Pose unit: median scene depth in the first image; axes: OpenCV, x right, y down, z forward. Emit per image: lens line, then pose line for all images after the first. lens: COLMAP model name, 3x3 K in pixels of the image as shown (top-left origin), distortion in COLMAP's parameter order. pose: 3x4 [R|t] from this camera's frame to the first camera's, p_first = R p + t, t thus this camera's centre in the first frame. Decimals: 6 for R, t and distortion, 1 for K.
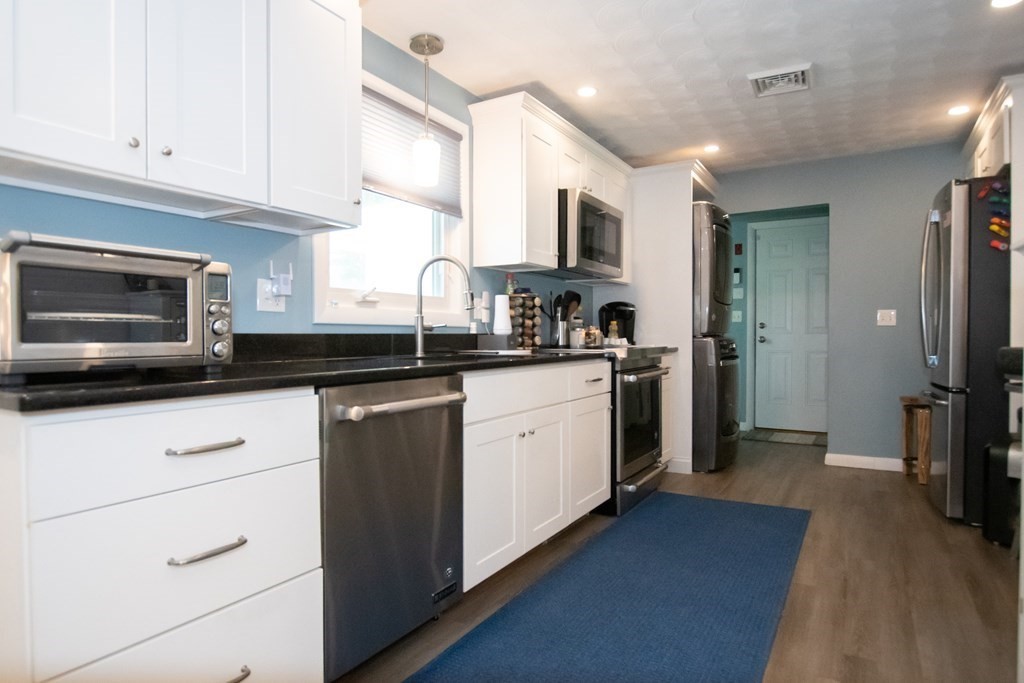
lens RADIAL K [[546.7, 0, 505.3], [0, 546.7, 343.7], [0, 0, 1]] dist [-0.027483, 0.003312]
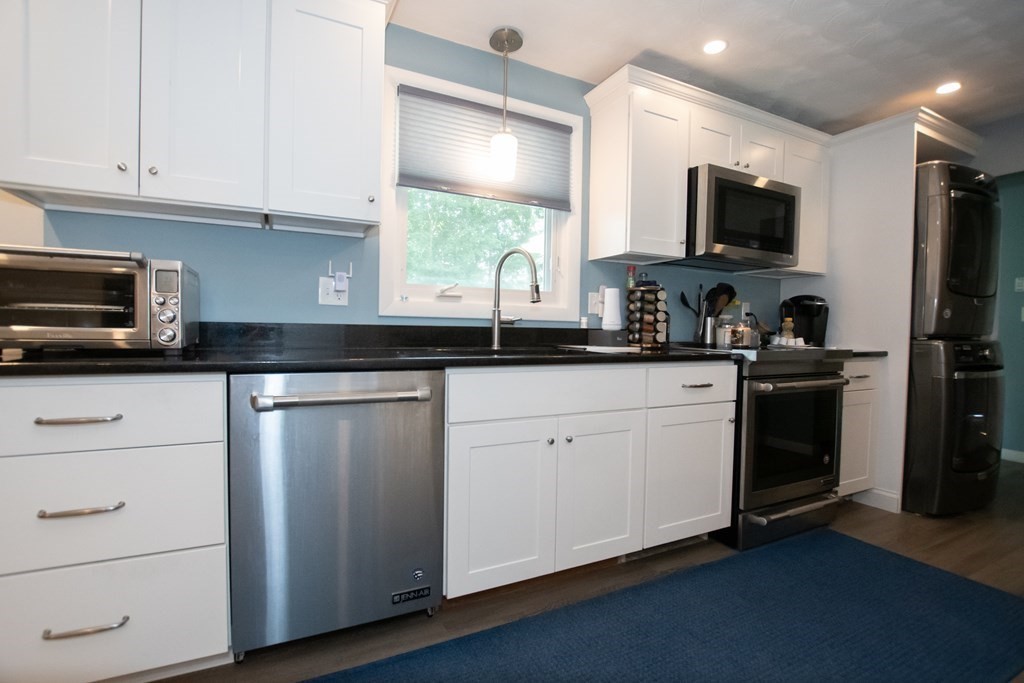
lens RADIAL K [[449.0, 0, 510.9], [0, 449.0, 344.1], [0, 0, 1]] dist [-0.025461, 0.000085]
pose [[0.858666, 0.036375, -0.511243, 0.246465], [-0.027999, 0.999318, 0.024075, -0.005914], [0.511770, -0.006359, 0.859099, 0.240016]]
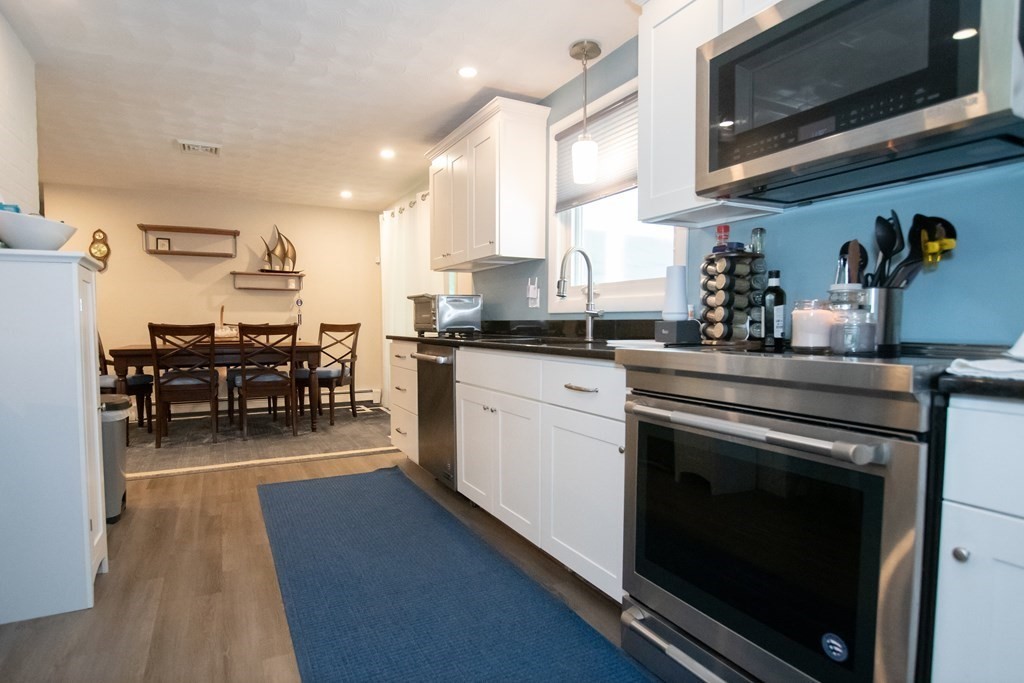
lens RADIAL K [[554.1, 0, 507.9], [0, 554.1, 348.5], [0, 0, 1]] dist [-0.025497, -0.001837]
pose [[-0.489743, 0.037649, -0.871053, 0.740681], [-0.017416, 0.998445, 0.052948, -0.013865], [0.871693, 0.041101, -0.488326, 1.159018]]
